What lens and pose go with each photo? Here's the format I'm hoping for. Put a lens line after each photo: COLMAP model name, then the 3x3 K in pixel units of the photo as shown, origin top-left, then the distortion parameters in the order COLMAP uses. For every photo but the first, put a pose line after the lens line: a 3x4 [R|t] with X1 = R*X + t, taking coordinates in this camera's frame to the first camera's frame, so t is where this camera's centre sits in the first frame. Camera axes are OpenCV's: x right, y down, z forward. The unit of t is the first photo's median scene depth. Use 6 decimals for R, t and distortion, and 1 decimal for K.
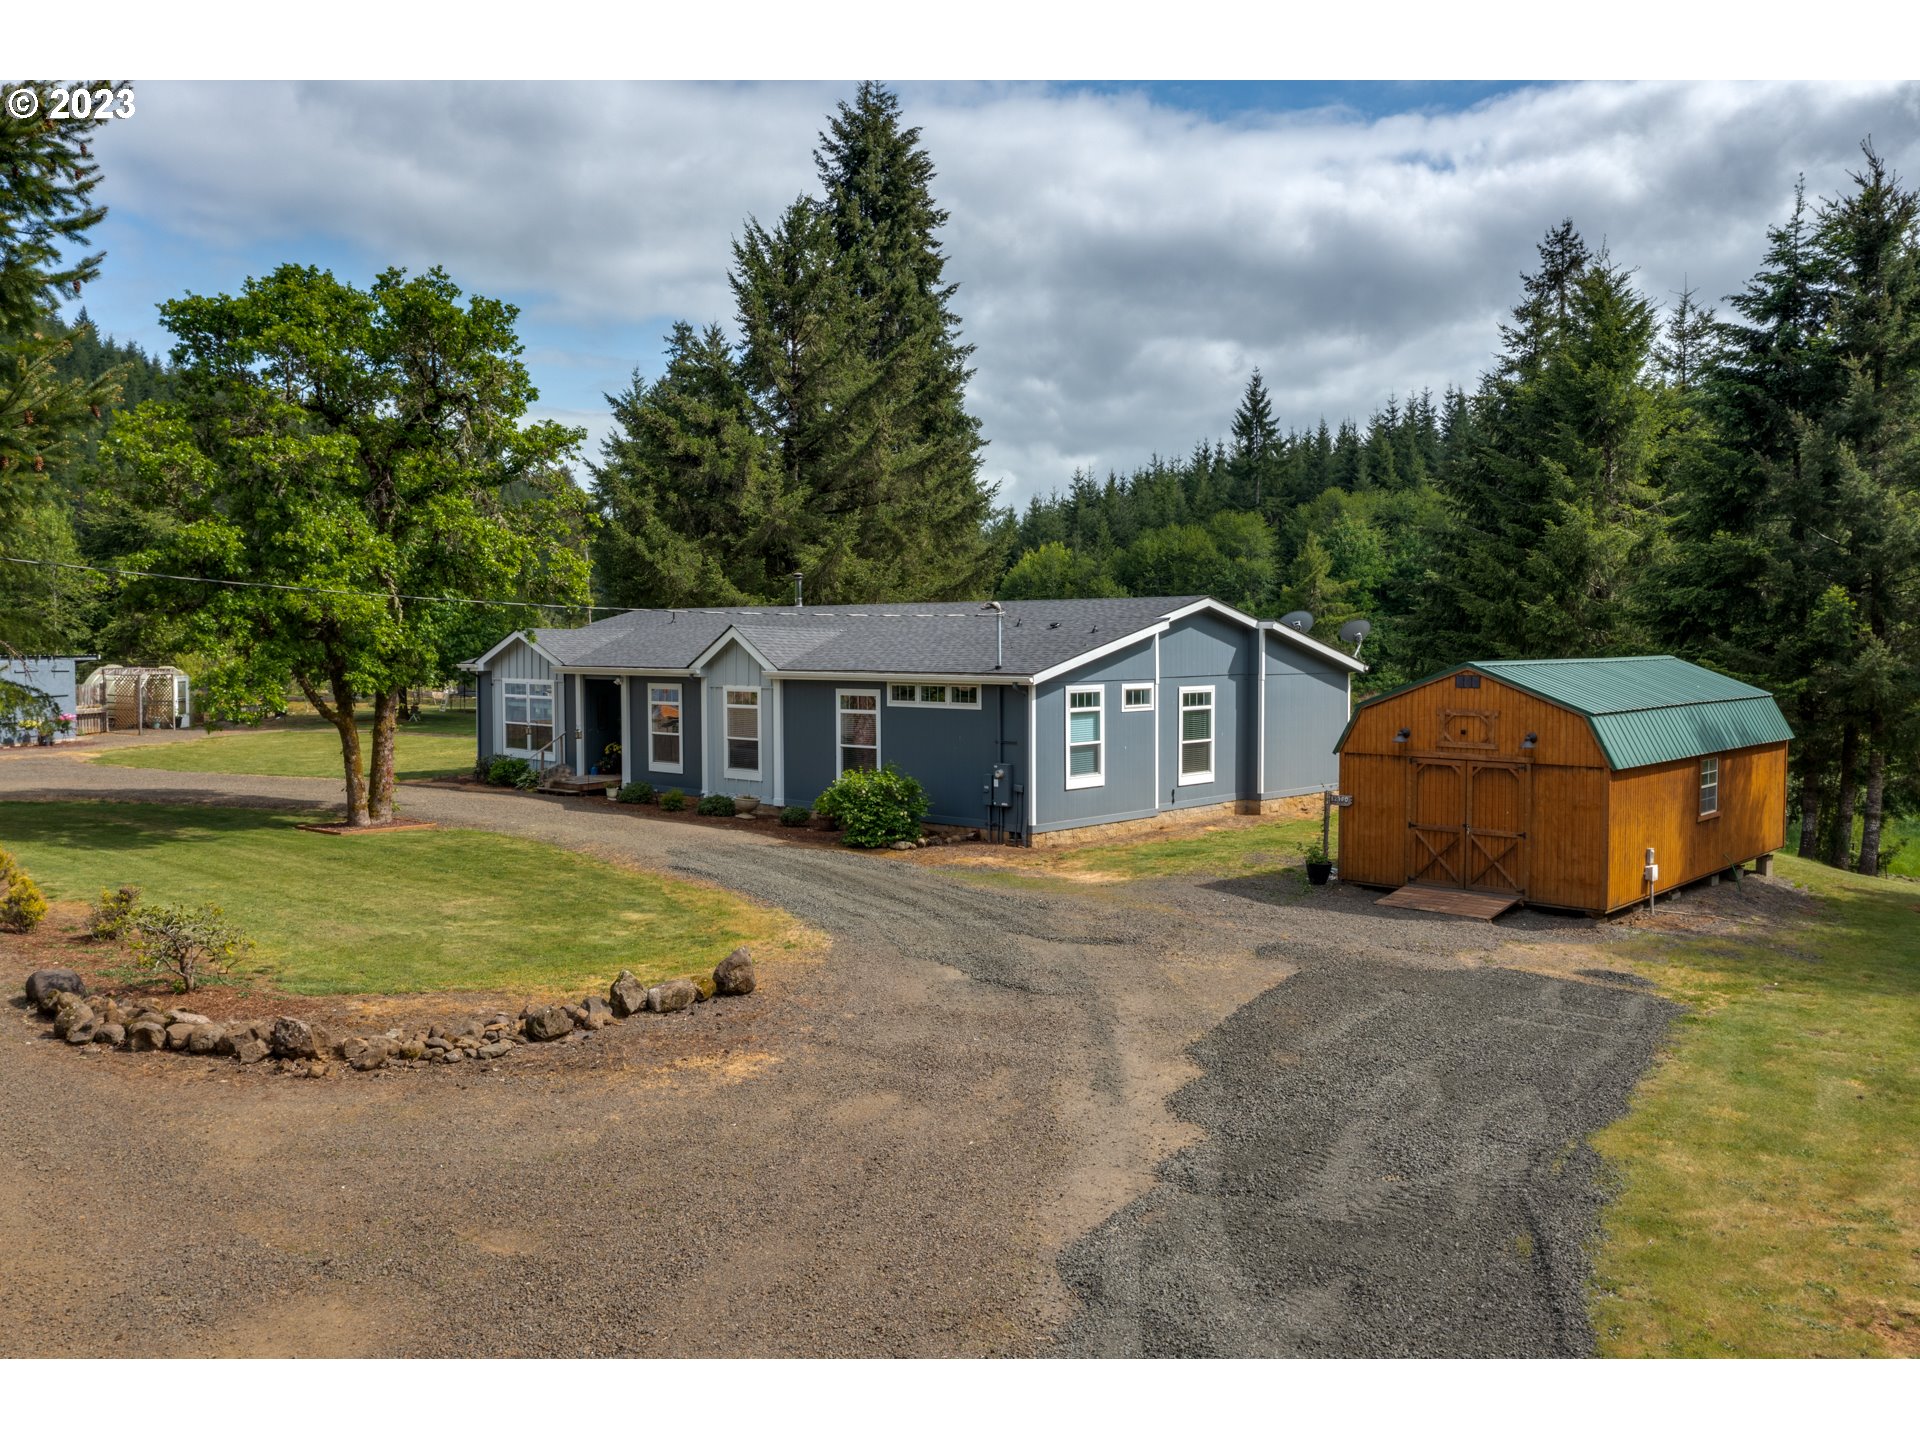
lens RADIAL K [[1507.6, 0, 964.0], [0, 1507.6, 694.5], [0, 0, 1]] dist [-0.004024, 0.004602]
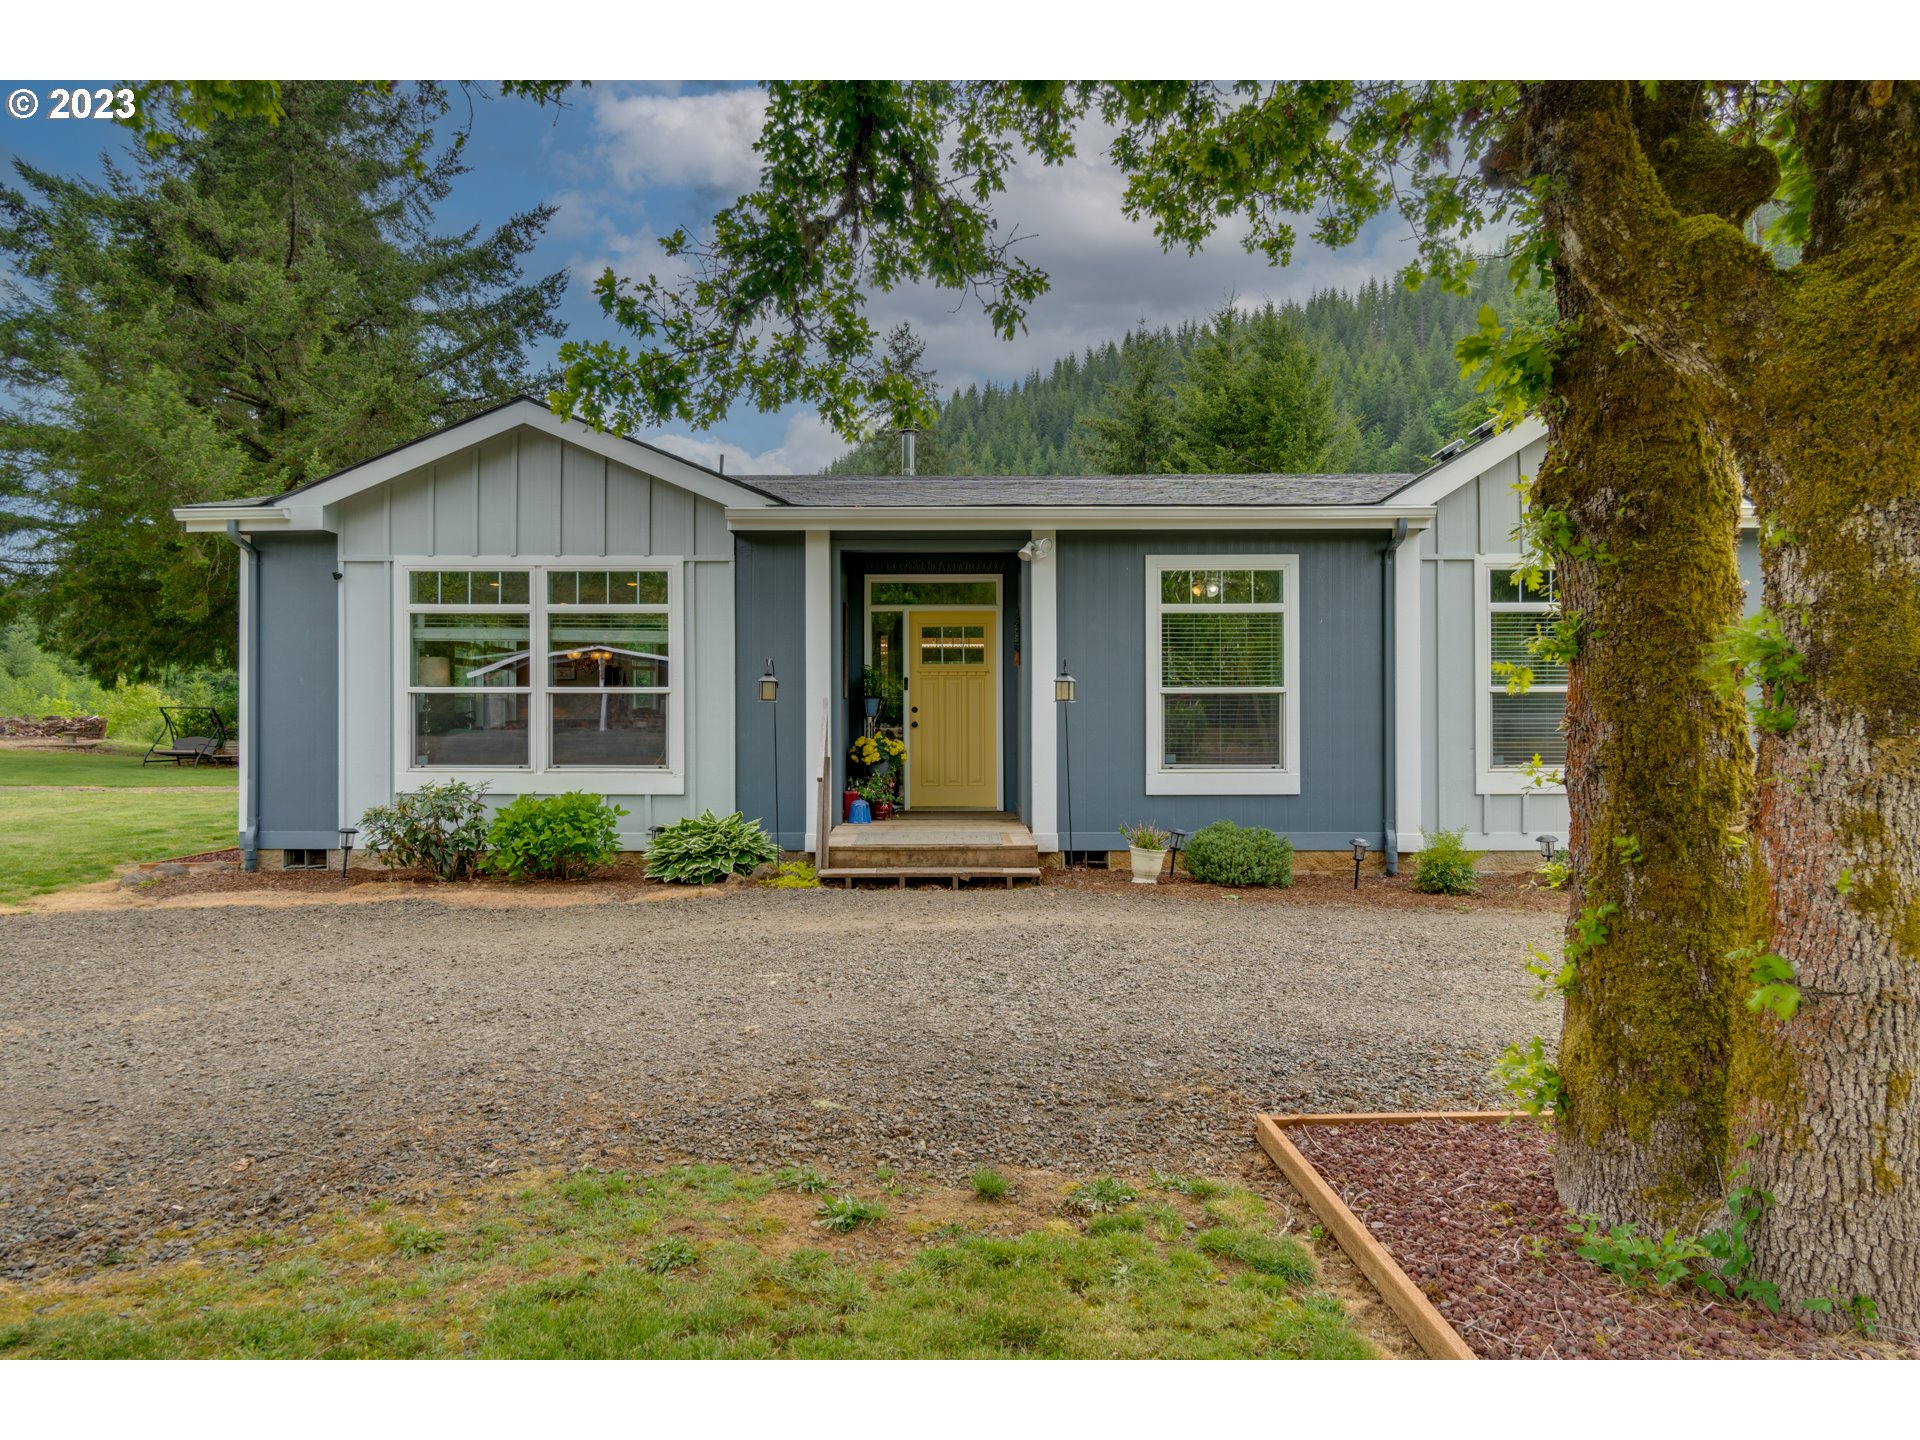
lens RADIAL K [[1130.0, 0, 960.0], [0, 1130.0, 720.0], [0, 0, 1]] dist [-0.006412, -0.000075]
pose [[0.743963, -0.004888, 0.668203, -0.469686], [0.024540, 0.999499, -0.020011, 0.040812], [-0.667770, 0.031285, 0.743710, 0.912678]]
